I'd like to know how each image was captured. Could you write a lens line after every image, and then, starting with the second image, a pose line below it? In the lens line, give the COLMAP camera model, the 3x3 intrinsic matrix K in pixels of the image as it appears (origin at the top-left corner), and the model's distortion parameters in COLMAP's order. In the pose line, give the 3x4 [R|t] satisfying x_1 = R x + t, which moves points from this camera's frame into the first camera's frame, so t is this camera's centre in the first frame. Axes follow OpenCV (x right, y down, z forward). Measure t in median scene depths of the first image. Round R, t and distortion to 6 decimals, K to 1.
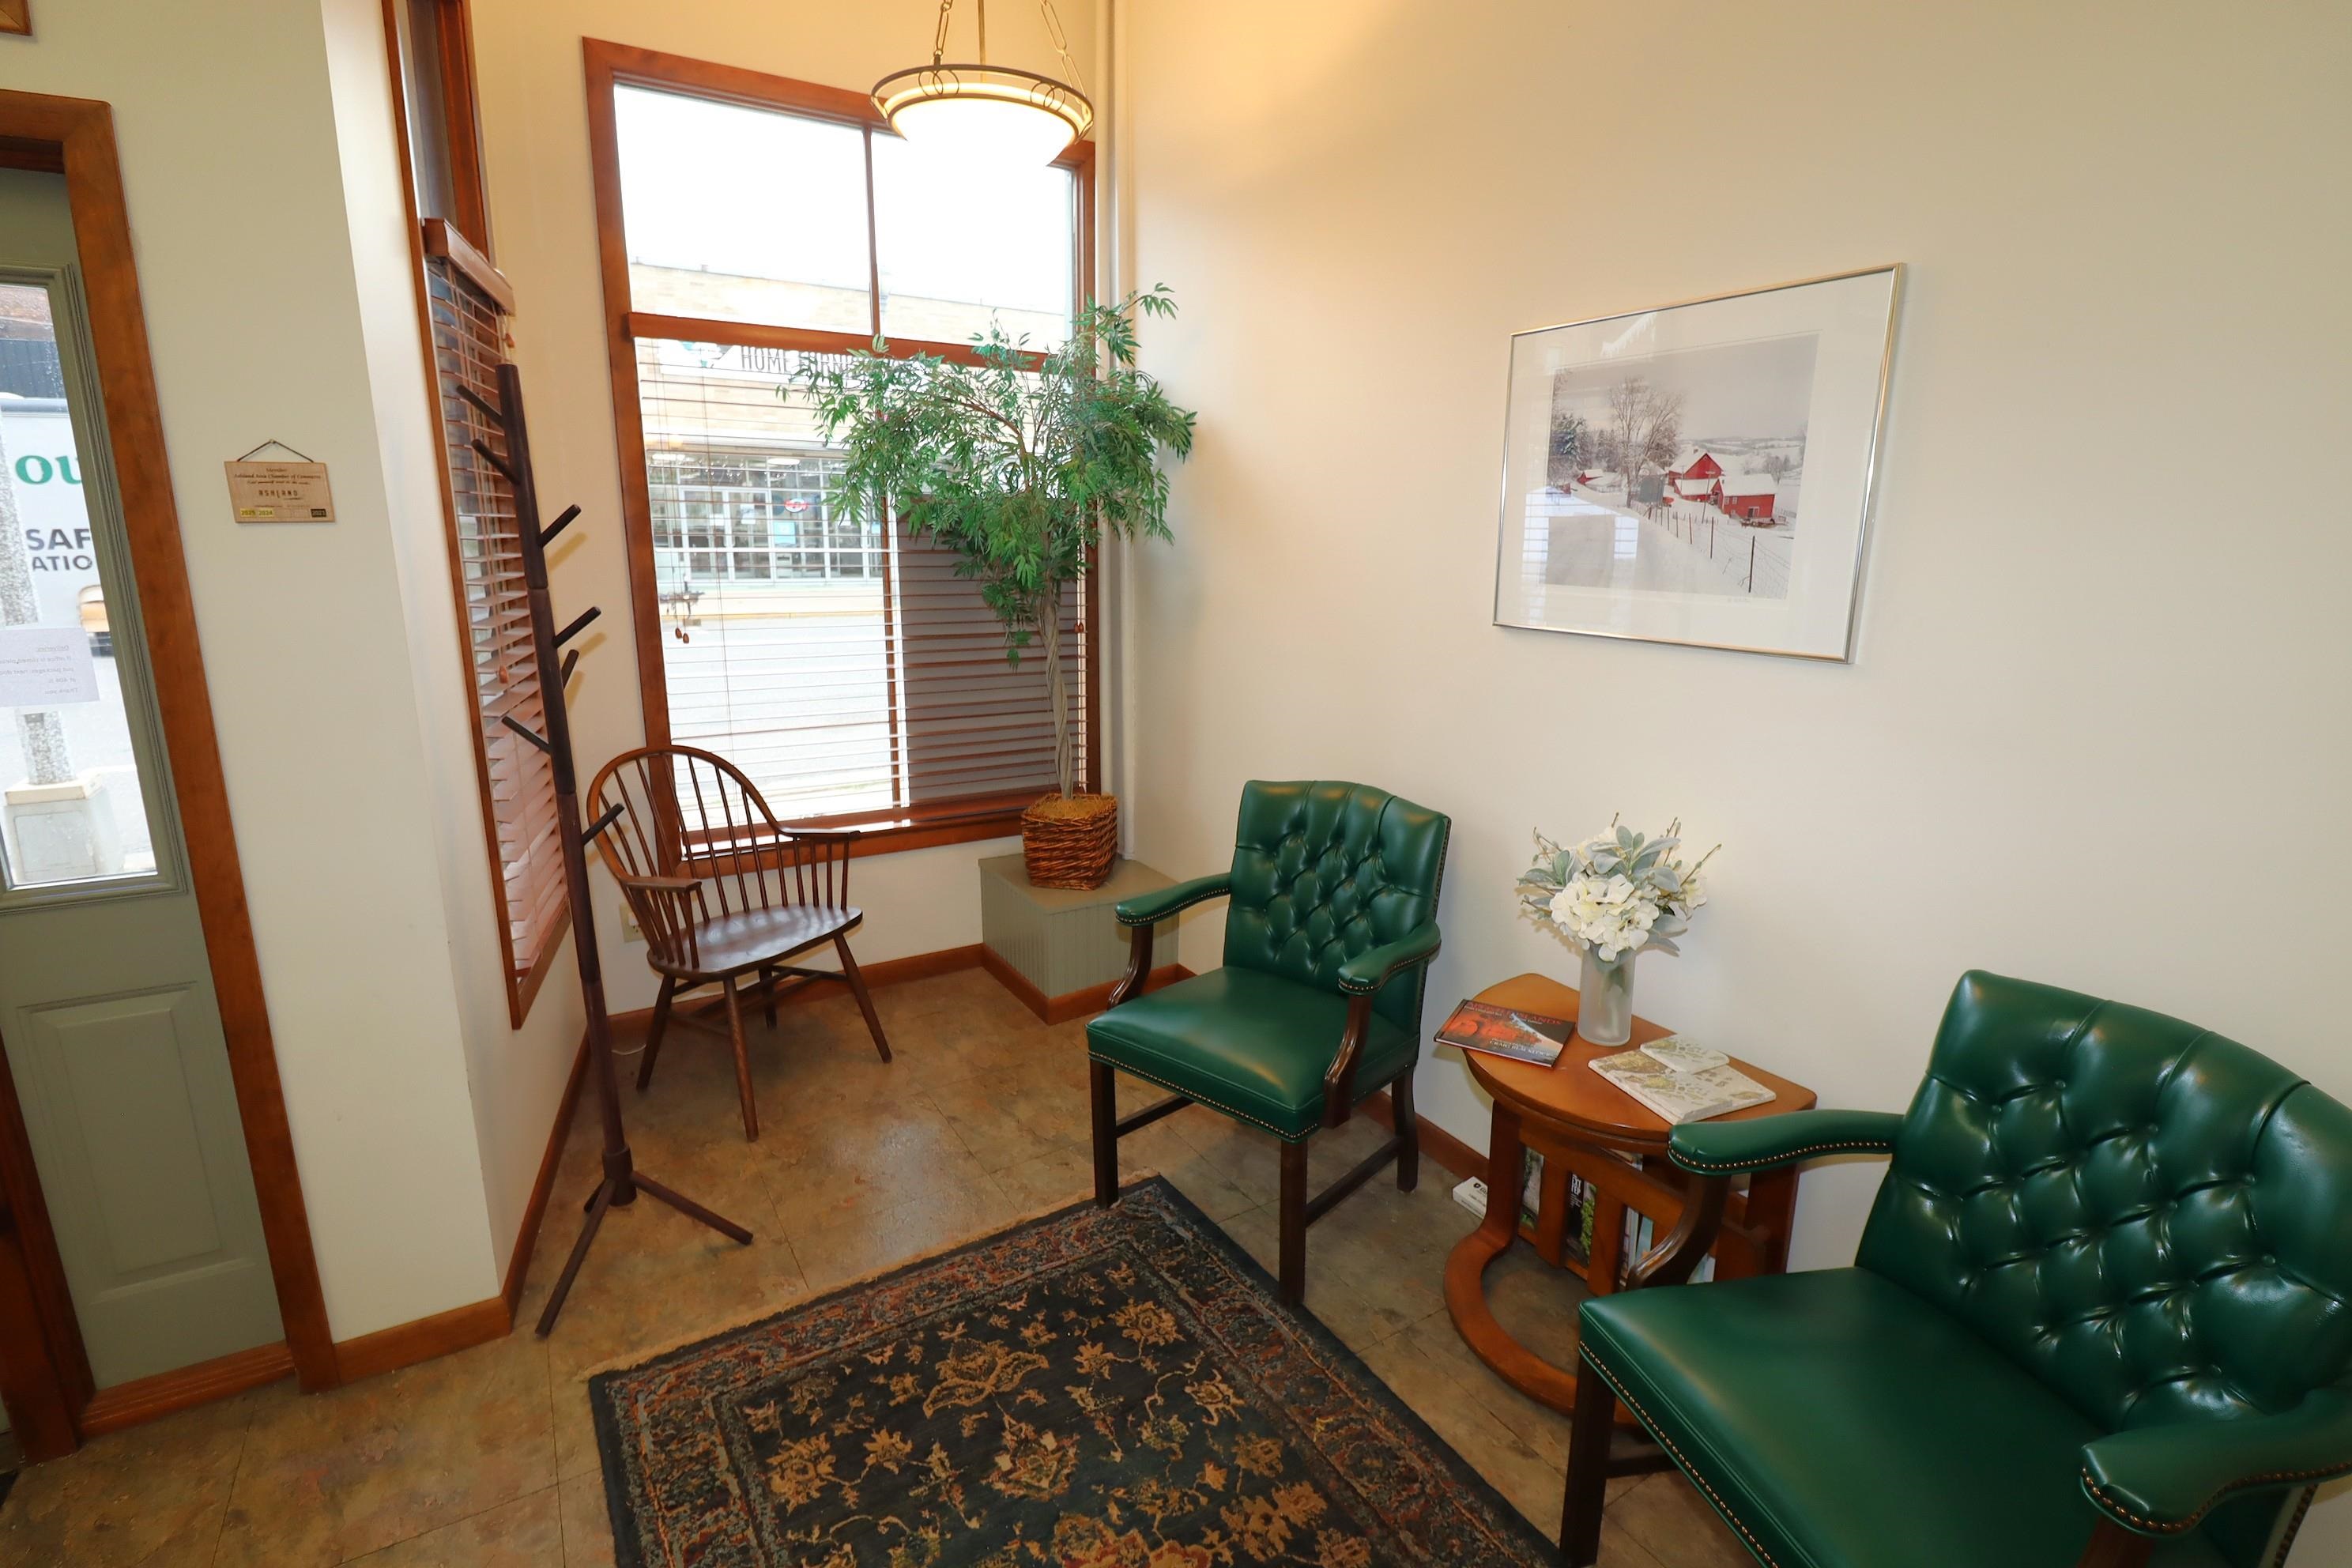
lens RADIAL K [[1107.7, 0, 1183.3], [0, 1107.7, 779.4], [0, 0, 1]] dist [-0.014515, -0.001386]
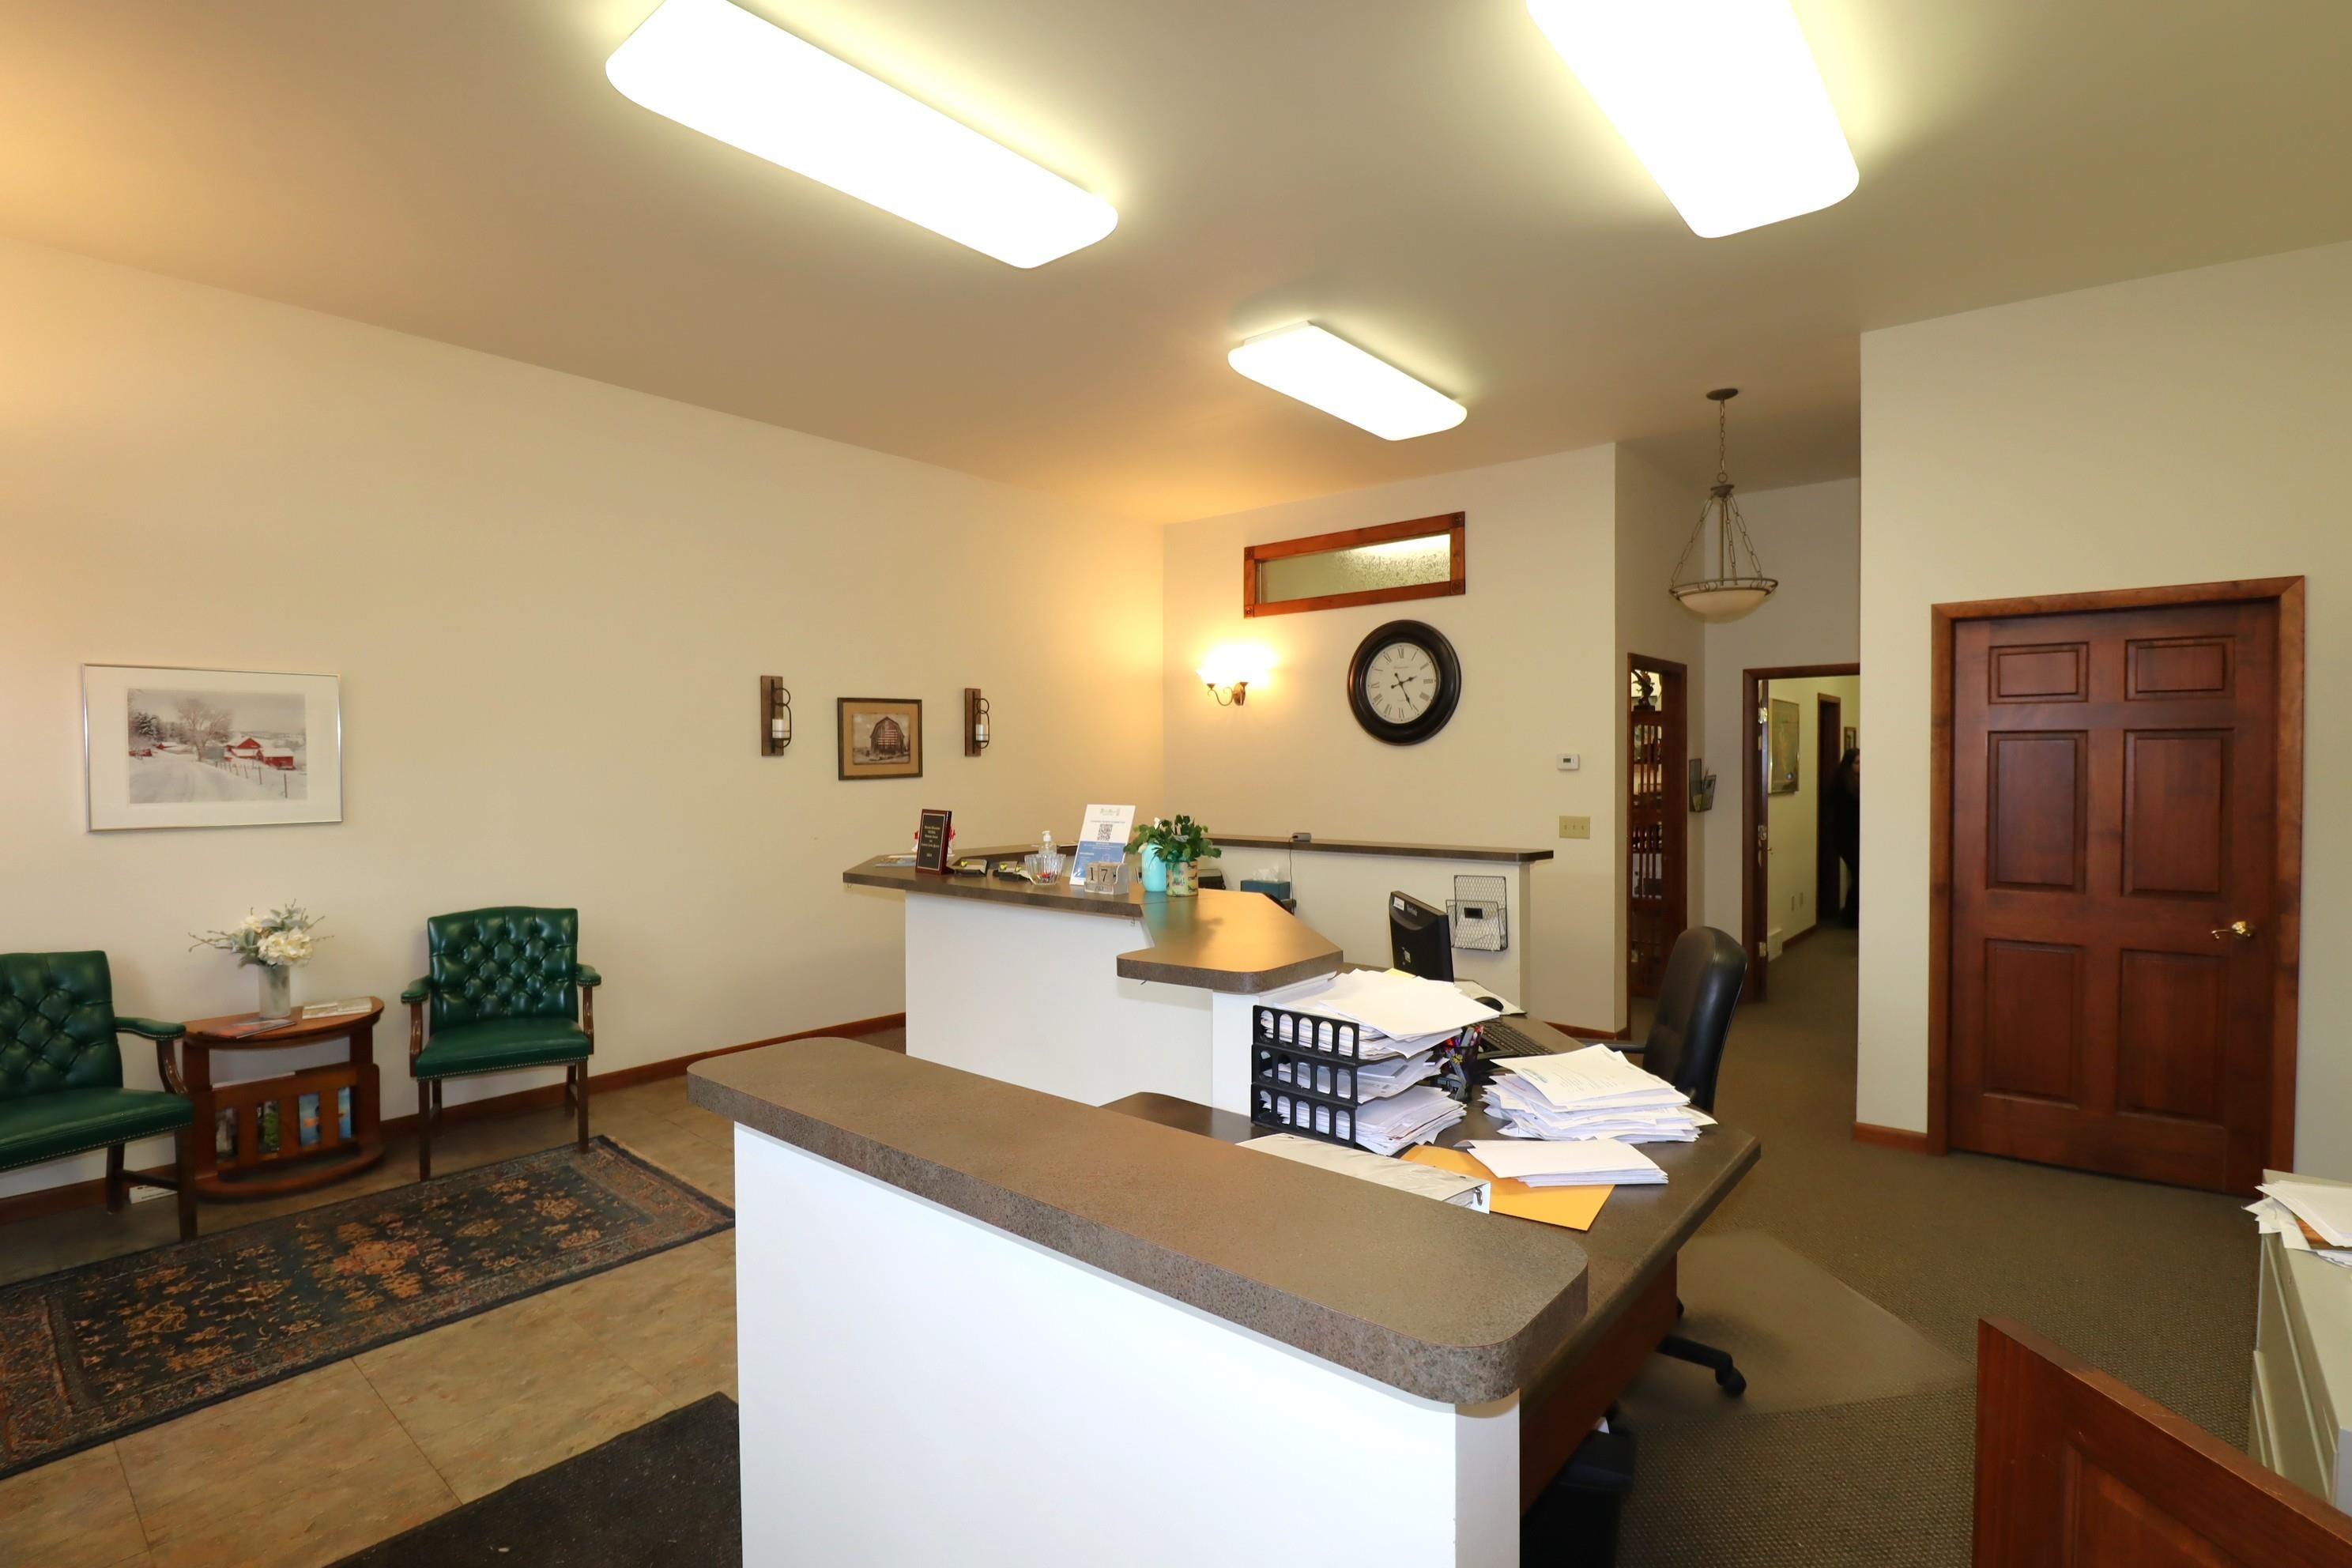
lens RADIAL K [[1107.7, 0, 1178.4], [0, 1107.7, 771.6], [0, 0, 1]] dist [-0.014515, -0.001386]
pose [[-0.302174, -0.027059, 0.952869, -2.045143], [0.208571, 0.973500, 0.093787, -0.049410], [-0.930155, 0.227081, -0.288523, -0.060731]]
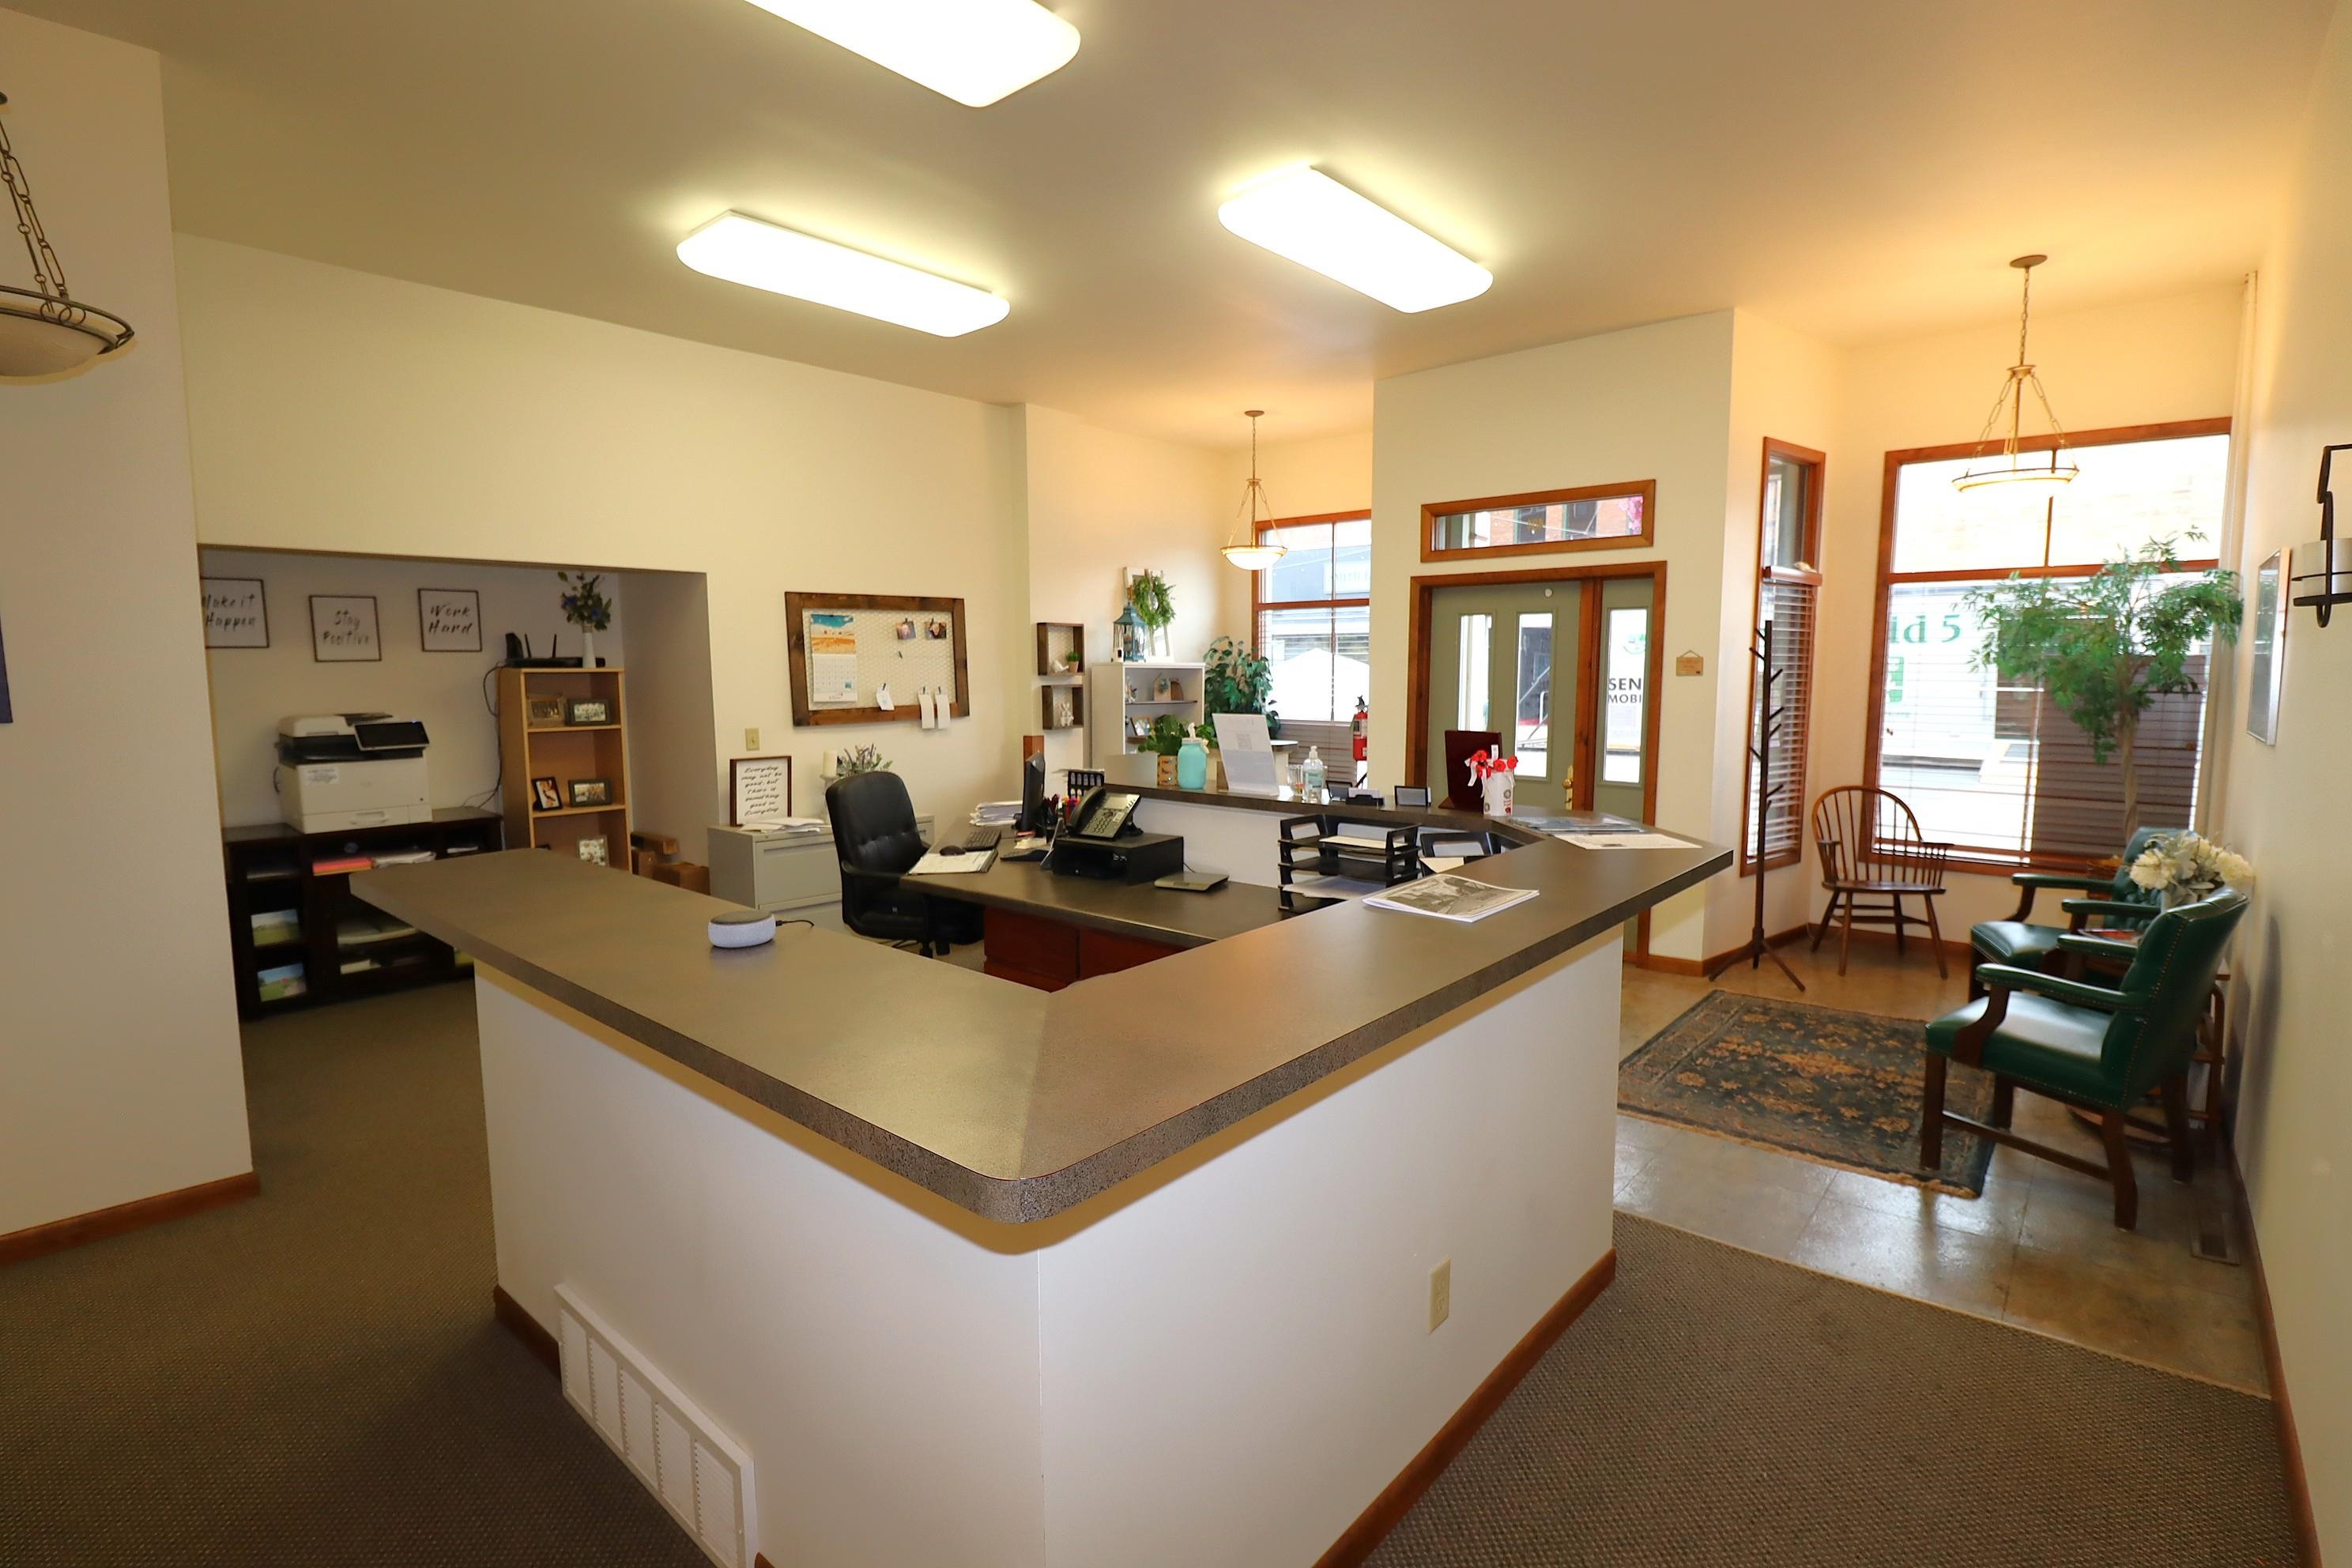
lens RADIAL K [[1107.7, 0, 1173.8], [0, 1107.7, 784.5], [0, 0, 1]] dist [-0.014515, -0.001386]
pose [[0.291594, 0.092136, -0.952094, 1.596648], [-0.208070, 0.977626, 0.030882, 0.252005], [0.933638, 0.189097, 0.304241, -1.151668]]
